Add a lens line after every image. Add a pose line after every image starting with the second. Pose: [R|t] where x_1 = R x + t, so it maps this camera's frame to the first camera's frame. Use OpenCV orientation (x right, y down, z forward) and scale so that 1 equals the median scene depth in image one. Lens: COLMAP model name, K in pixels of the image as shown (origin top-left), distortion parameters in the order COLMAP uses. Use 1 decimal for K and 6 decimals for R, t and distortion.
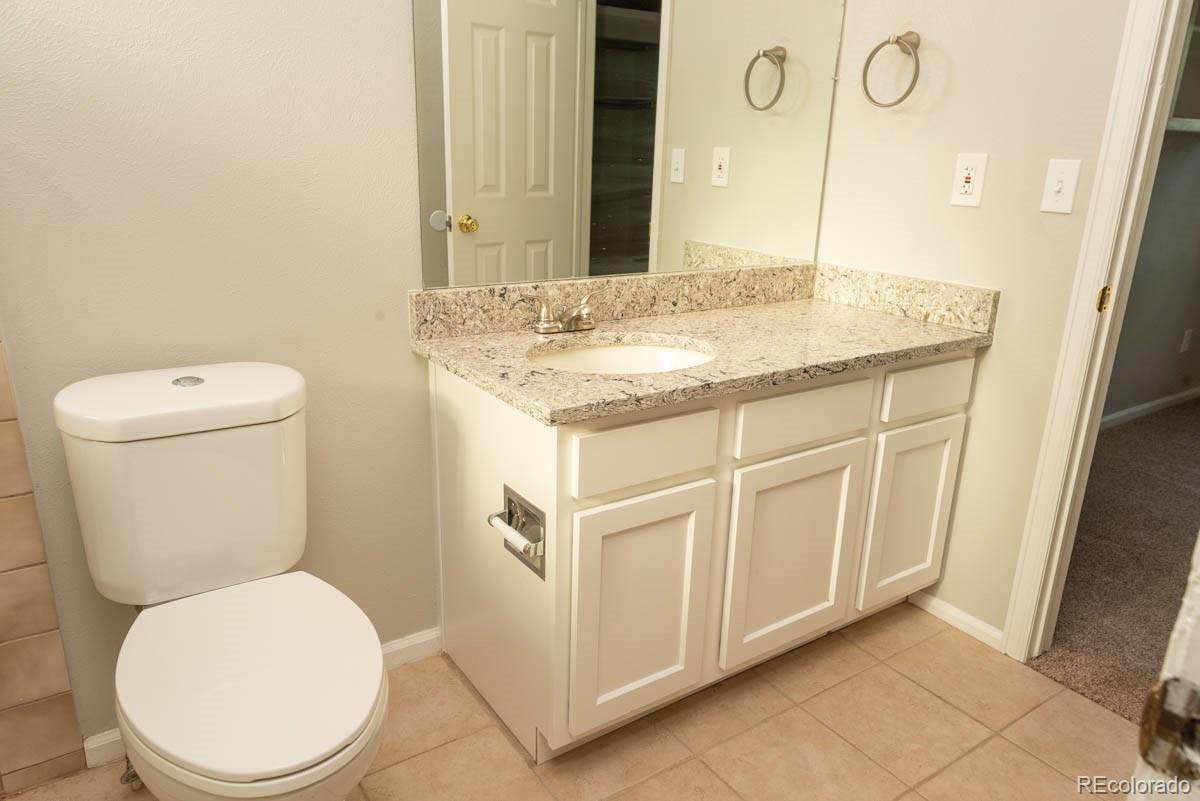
lens RADIAL K [[807.8, 0, 600.0], [0, 807.8, 400.5], [0, 0, 1]] dist [-0.001245, -0.004078]
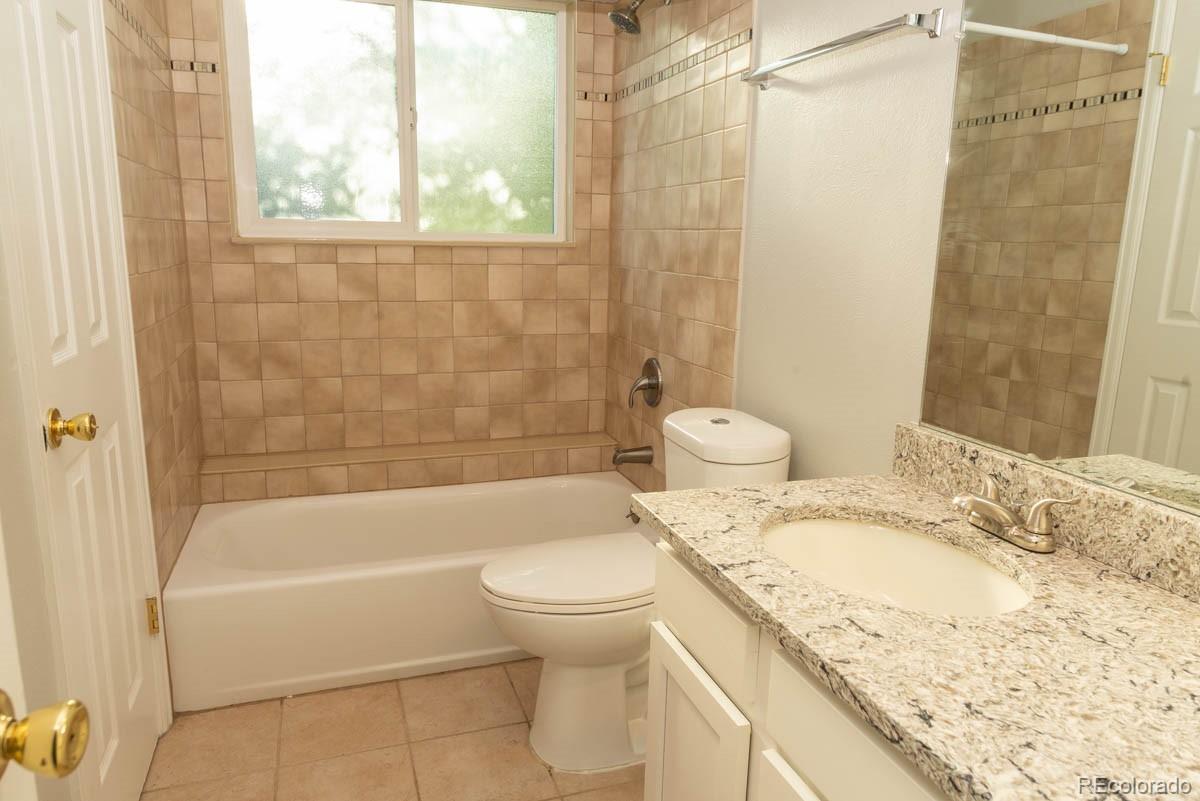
lens RADIAL K [[807.8, 0, 600.0], [0, 807.8, 400.5], [0, 0, 1]] dist [-0.001245, -0.004078]
pose [[-0.270715, 0.153545, -0.950335, 0.709277], [-0.312833, 0.919586, 0.237691, -0.257153], [0.910412, 0.361643, -0.200911, 0.821407]]
